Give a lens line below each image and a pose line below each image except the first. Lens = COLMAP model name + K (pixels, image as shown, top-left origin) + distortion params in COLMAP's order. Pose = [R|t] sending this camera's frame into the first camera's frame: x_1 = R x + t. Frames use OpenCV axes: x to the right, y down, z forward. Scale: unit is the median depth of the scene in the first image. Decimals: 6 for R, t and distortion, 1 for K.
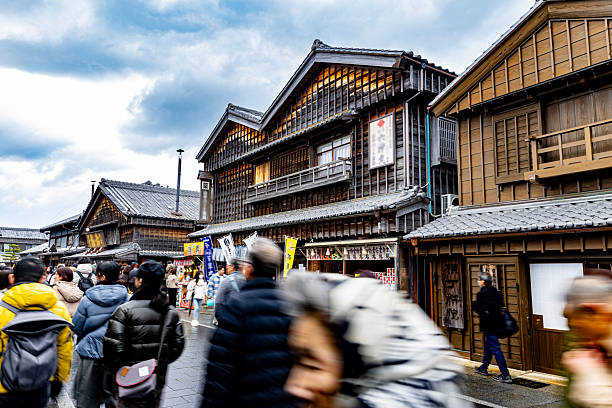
lens RADIAL K [[461.6, 0, 306.0], [0, 461.6, 204.0], [0, 0, 1]] dist [0.003890, 0.002332]
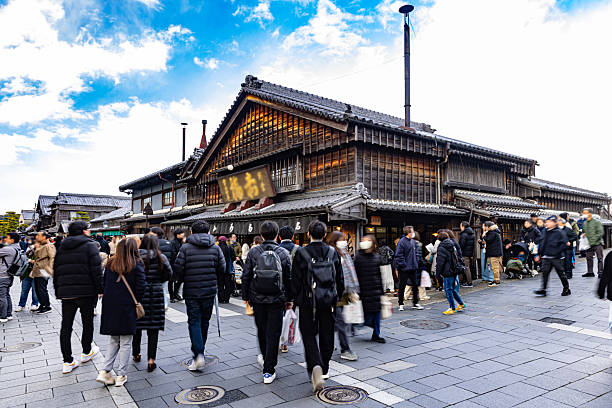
lens RADIAL K [[400.8, 0, 306.0], [0, 400.8, 204.0], [0, 0, 1]] dist [-0.000162, 0.000118]
pose [[0.999277, -0.014101, -0.035301, -0.294104], [0.016035, 0.998353, 0.055090, 0.059326], [0.034466, -0.055616, 0.997857, 0.425900]]
